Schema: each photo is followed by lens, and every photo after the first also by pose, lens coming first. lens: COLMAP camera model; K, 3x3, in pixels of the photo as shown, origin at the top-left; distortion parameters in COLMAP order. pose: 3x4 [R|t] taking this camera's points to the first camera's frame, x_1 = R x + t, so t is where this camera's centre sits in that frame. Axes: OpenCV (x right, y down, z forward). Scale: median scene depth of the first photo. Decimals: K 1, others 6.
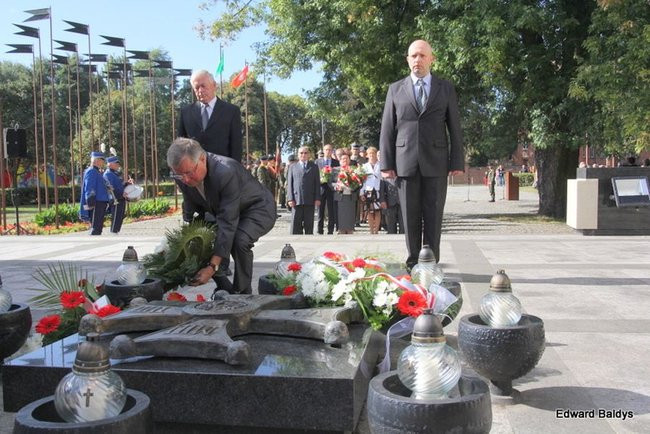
lens RADIAL K [[687.4, 0, 314.0], [0, 687.4, 209.9], [0, 0, 1]] dist [-0.037080, 0.000000]
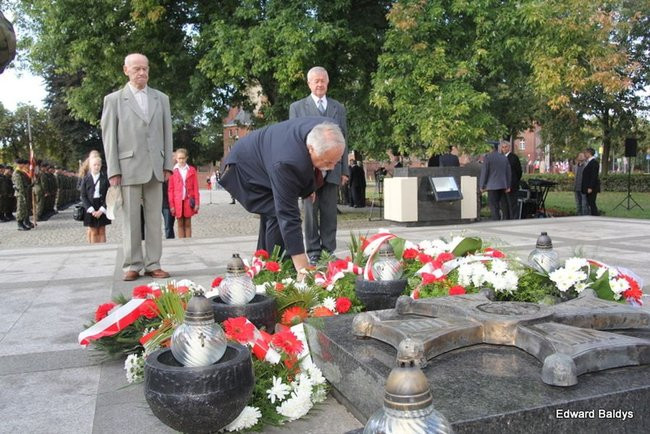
lens RADIAL K [[636.3, 0, 332.2], [0, 636.3, 214.5], [0, 0, 1]] dist [-0.025804, 0.000000]
pose [[0.868157, -0.032788, 0.495206, -0.236167], [0.033390, 0.999413, 0.007635, 0.004806], [-0.495166, 0.009906, 0.868742, 0.145391]]
